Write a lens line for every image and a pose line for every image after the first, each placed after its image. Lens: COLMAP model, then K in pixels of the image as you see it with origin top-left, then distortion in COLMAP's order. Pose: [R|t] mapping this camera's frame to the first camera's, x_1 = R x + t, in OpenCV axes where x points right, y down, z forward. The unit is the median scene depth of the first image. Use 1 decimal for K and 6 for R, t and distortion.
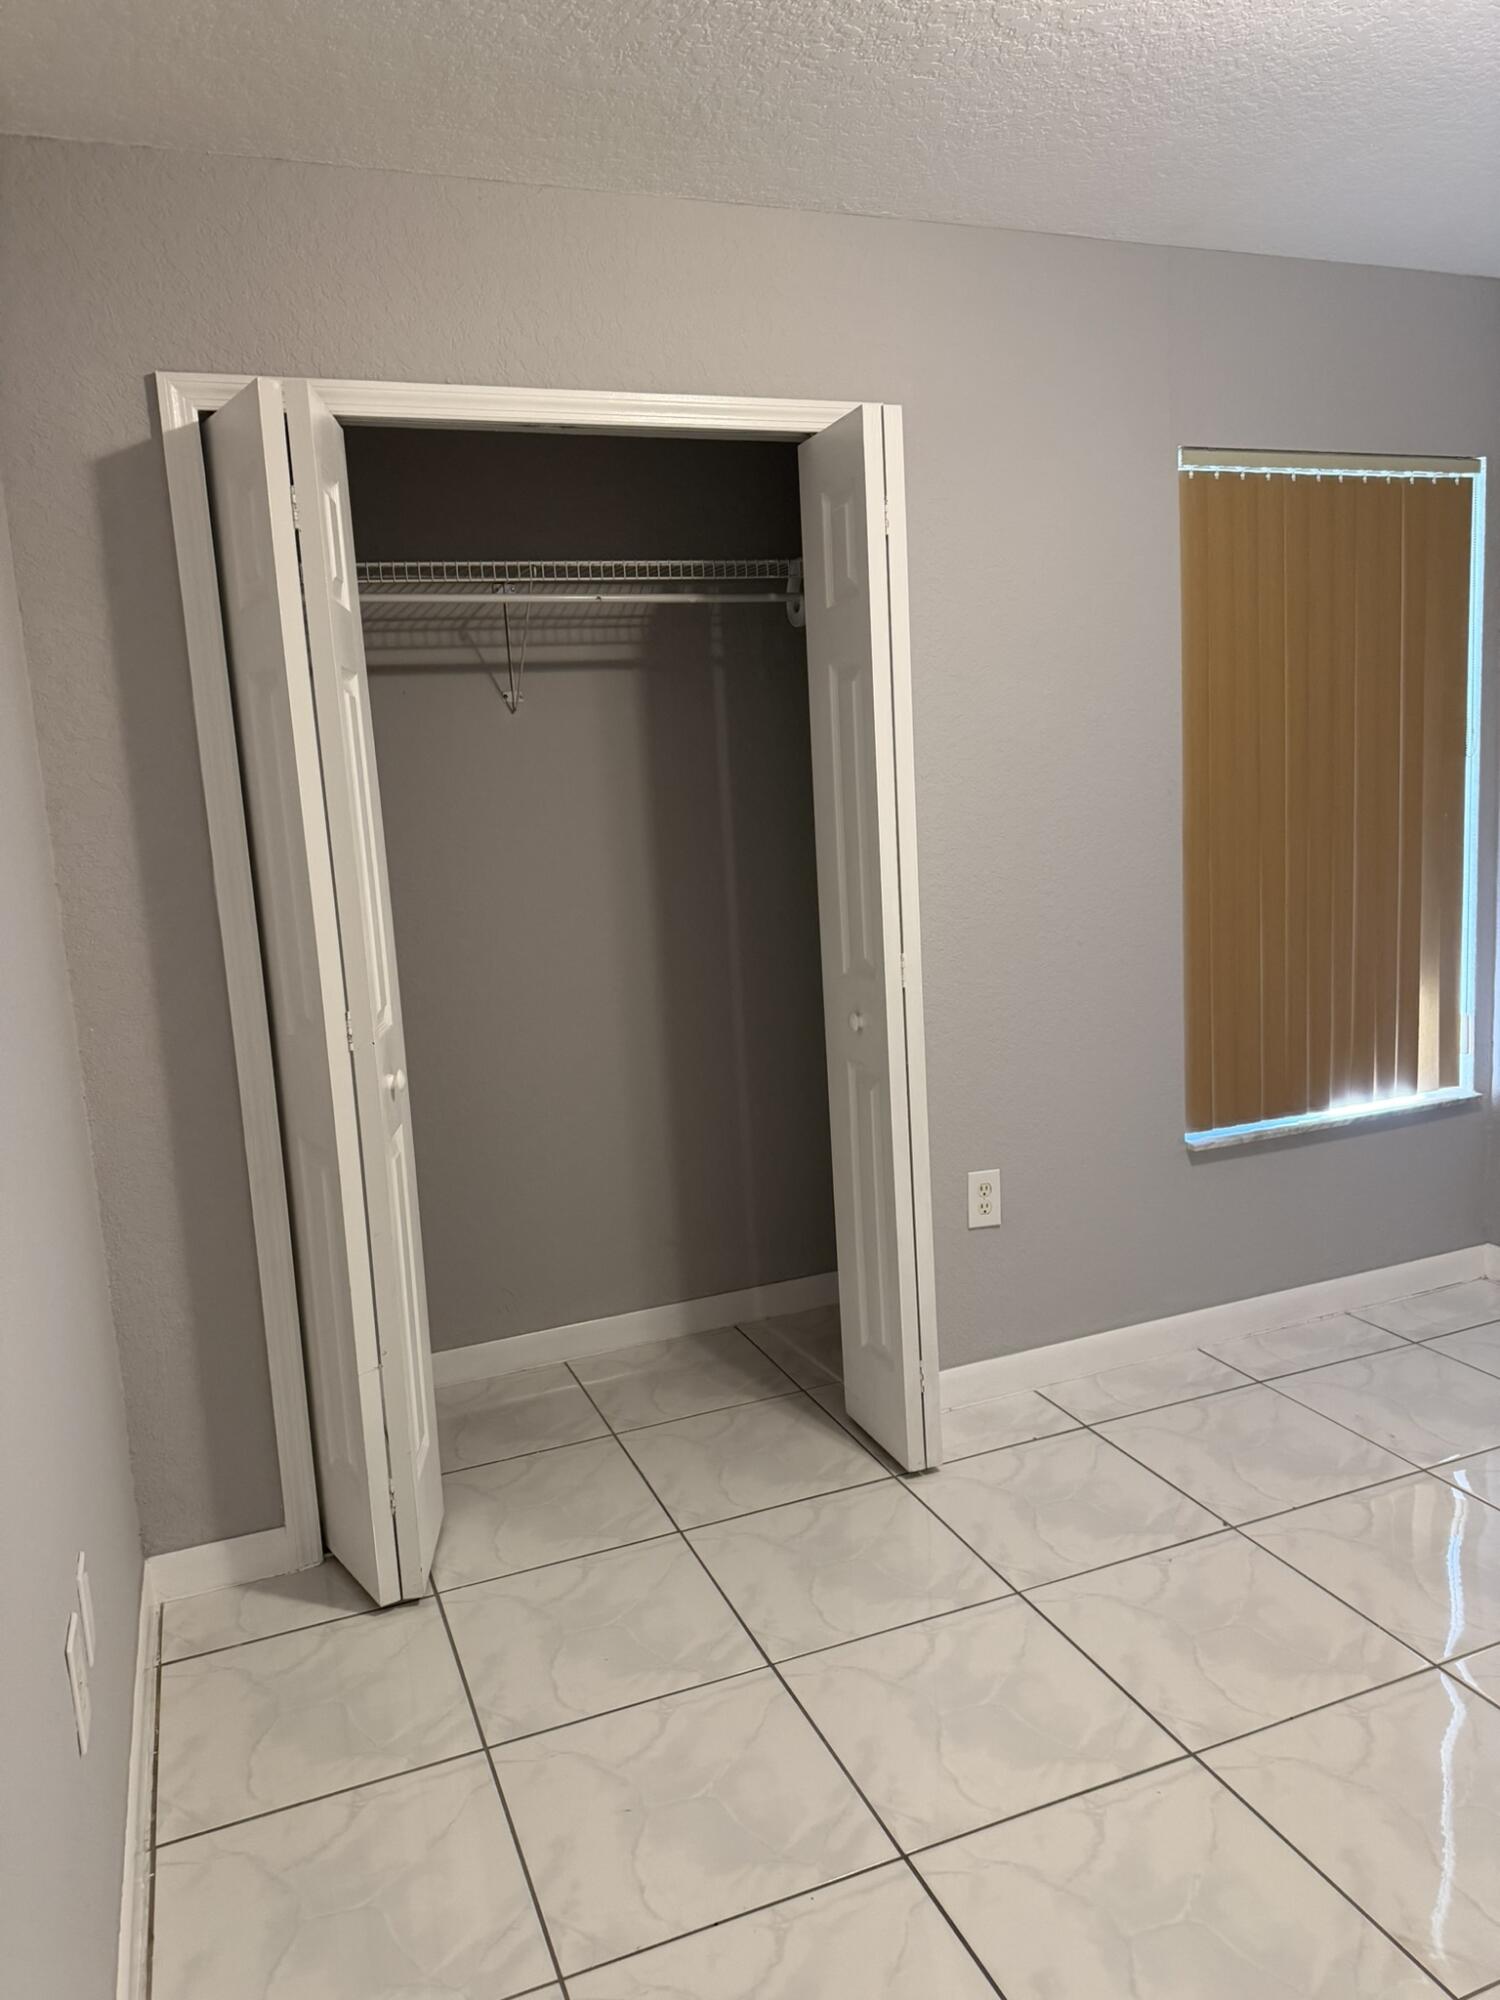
lens RADIAL K [[1427.2, 0, 751.4], [0, 1427.2, 989.3], [0, 0, 1]] dist [0.004175, -0.008444]
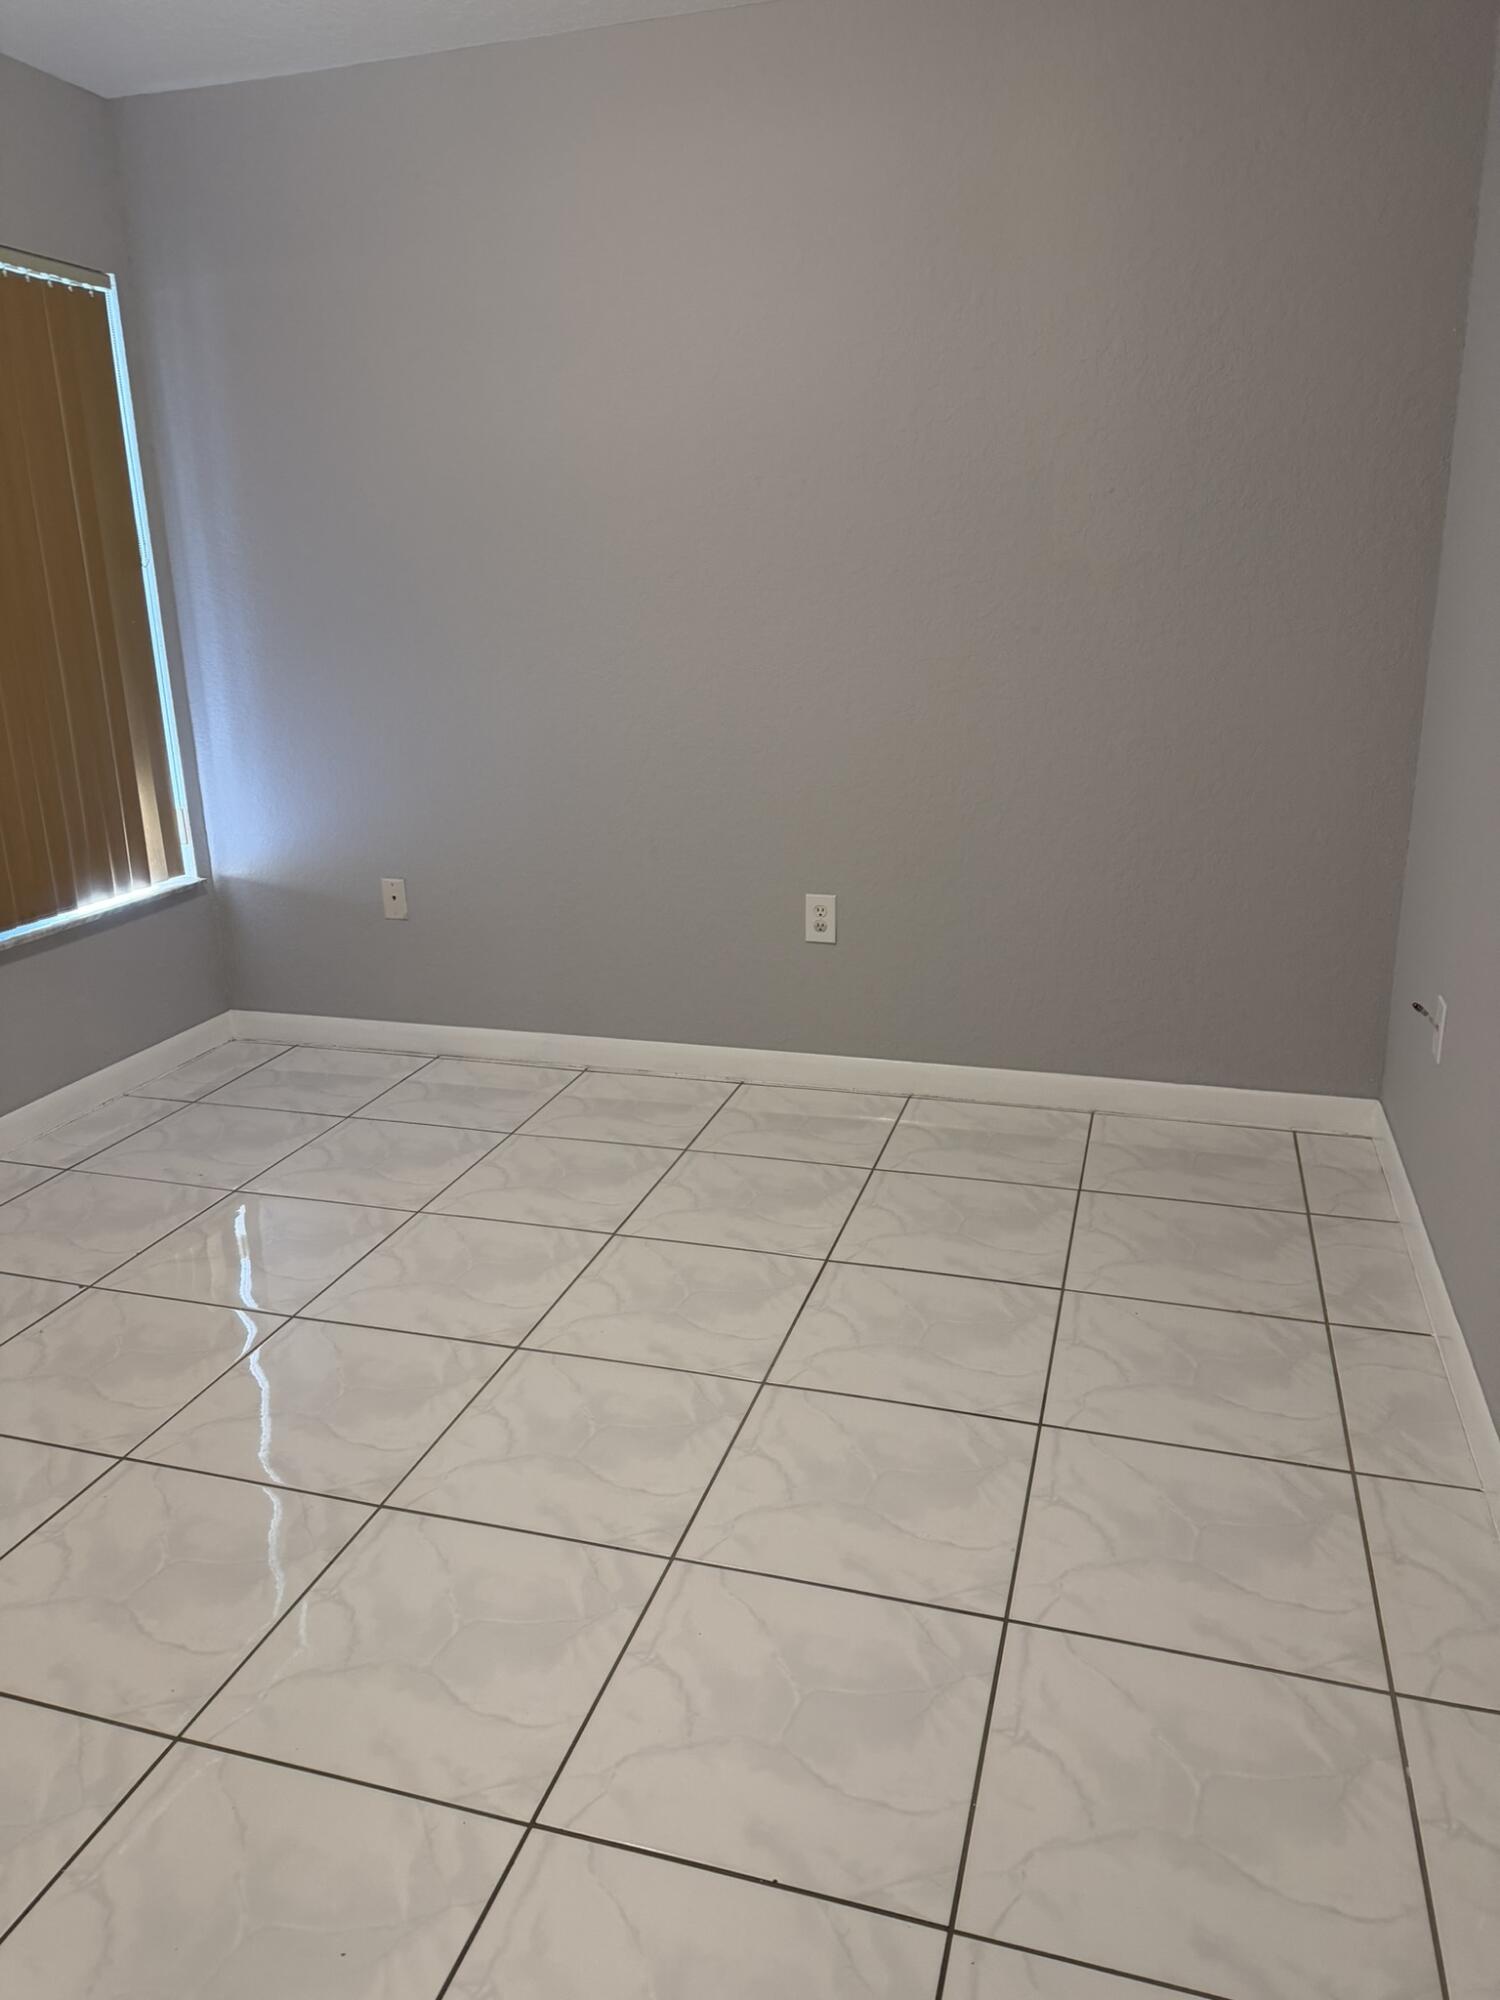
lens RADIAL K [[1427.2, 0, 742.1], [0, 1427.2, 997.1], [0, 0, 1]] dist [0.004175, -0.008444]
pose [[0.628167, -0.183194, 0.756205, -0.090022], [0.098146, 0.982781, 0.156554, 0.031887], [-0.771864, -0.024124, 0.635330, -0.037382]]
